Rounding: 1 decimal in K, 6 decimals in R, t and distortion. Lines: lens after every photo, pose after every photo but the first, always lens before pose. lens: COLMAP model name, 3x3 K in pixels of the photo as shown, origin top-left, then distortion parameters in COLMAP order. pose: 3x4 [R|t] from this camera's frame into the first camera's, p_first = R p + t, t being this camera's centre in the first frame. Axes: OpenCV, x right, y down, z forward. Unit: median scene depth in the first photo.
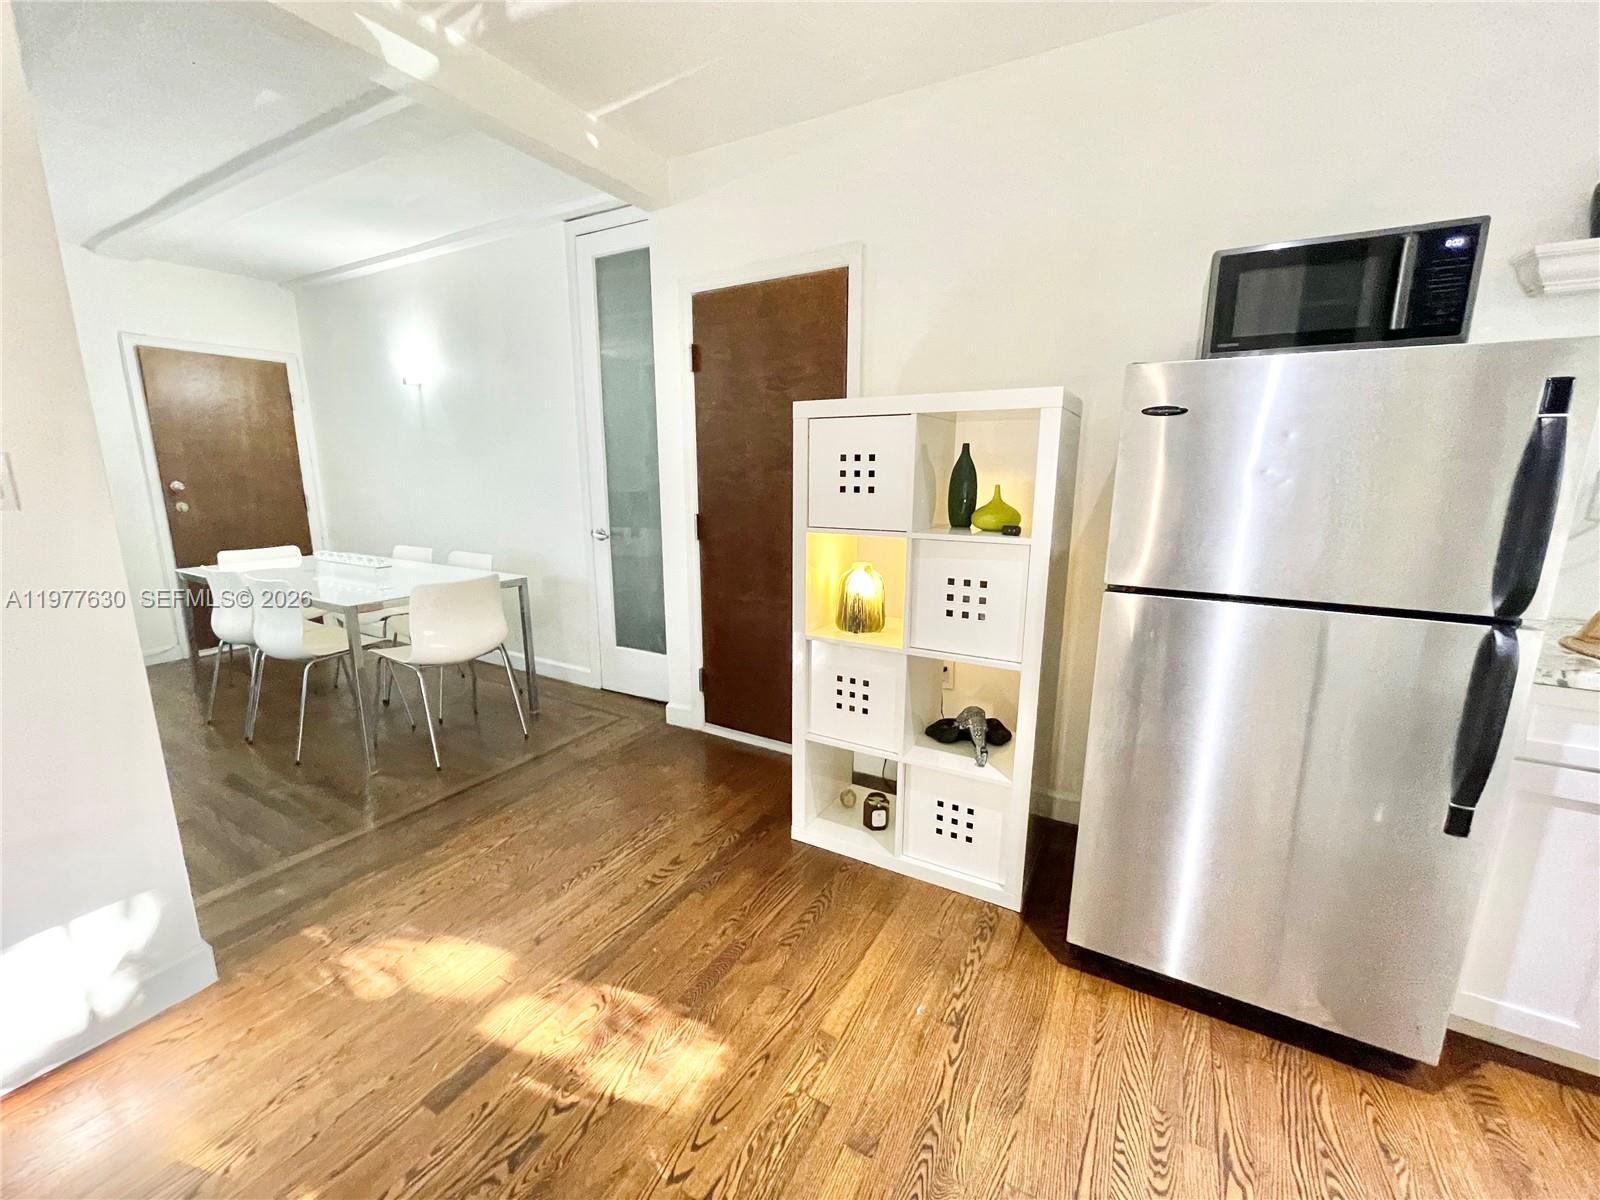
lens RADIAL K [[644.4, 0, 801.3], [0, 644.4, 599.7], [0, 0, 1]] dist [-0.002420, 0.000153]
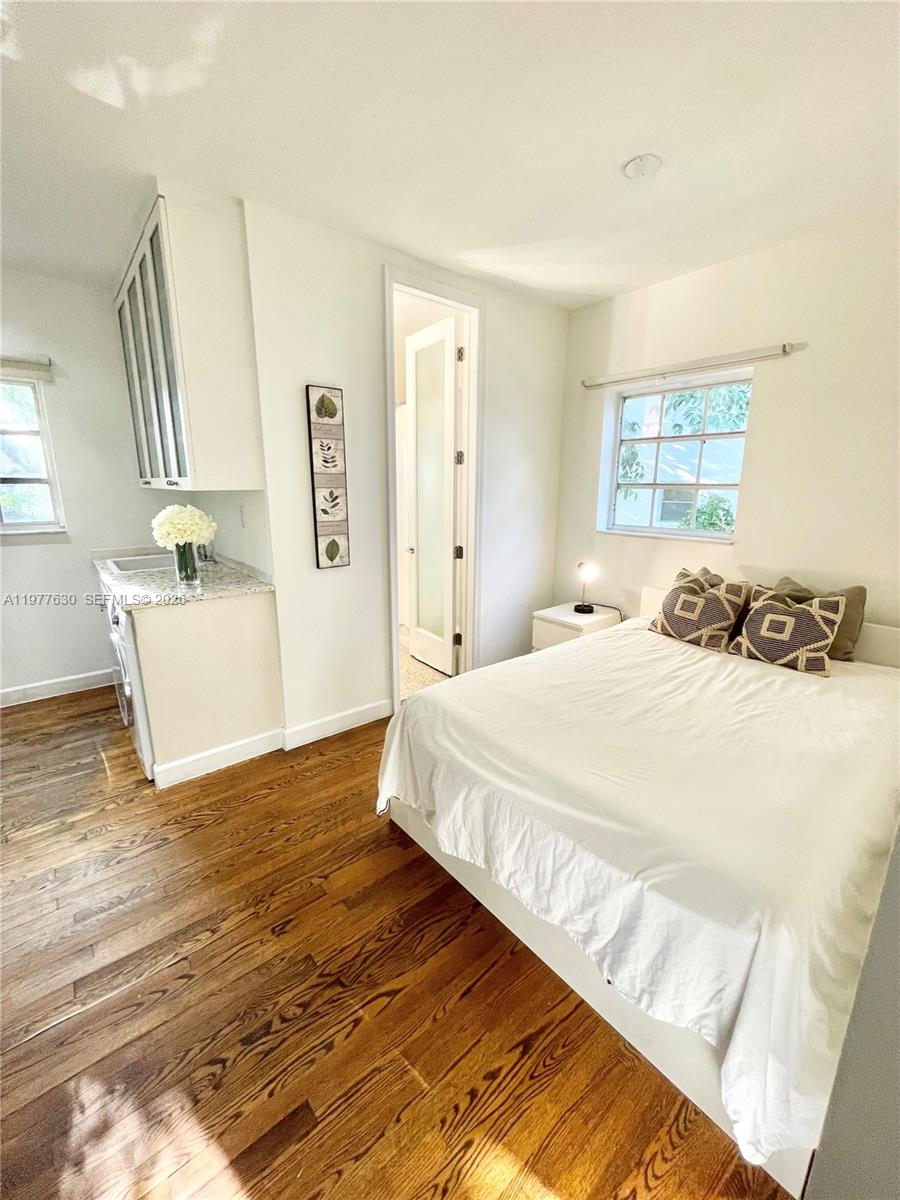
lens RADIAL K [[483.3, 0, 450.7], [0, 483.3, 597.6], [0, 0, 1]] dist [-0.002420, 0.000153]
pose [[-0.933947, -0.089304, 0.346075, -1.070213], [0.062243, 0.912845, 0.403533, -0.372623], [-0.351950, 0.398419, -0.846991, 1.337065]]
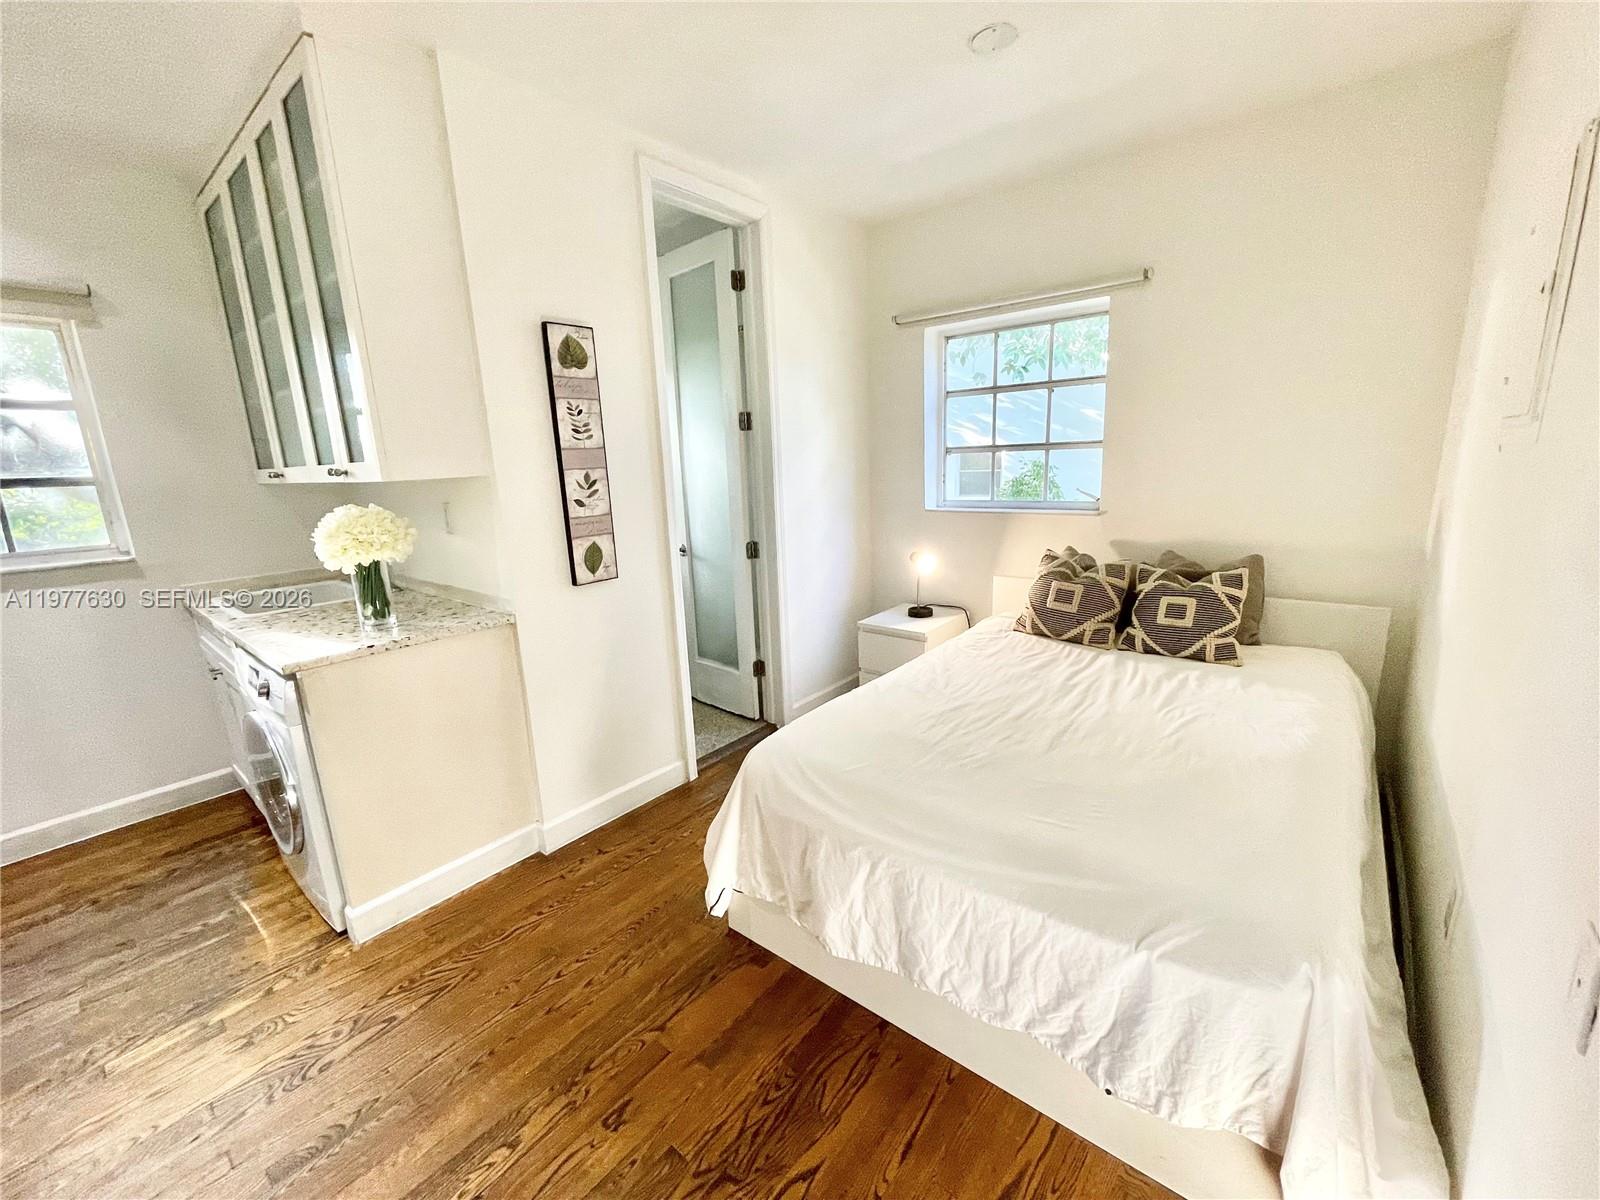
lens RADIAL K [[644.4, 0, 800.4], [0, 644.4, 601.3], [0, 0, 1]] dist [-0.002420, 0.000153]
pose [[-0.984093, -0.003456, 0.177619, -0.819677], [0.069285, 0.913172, 0.401641, -0.366187], [-0.163585, 0.407559, -0.898407, 1.362991]]
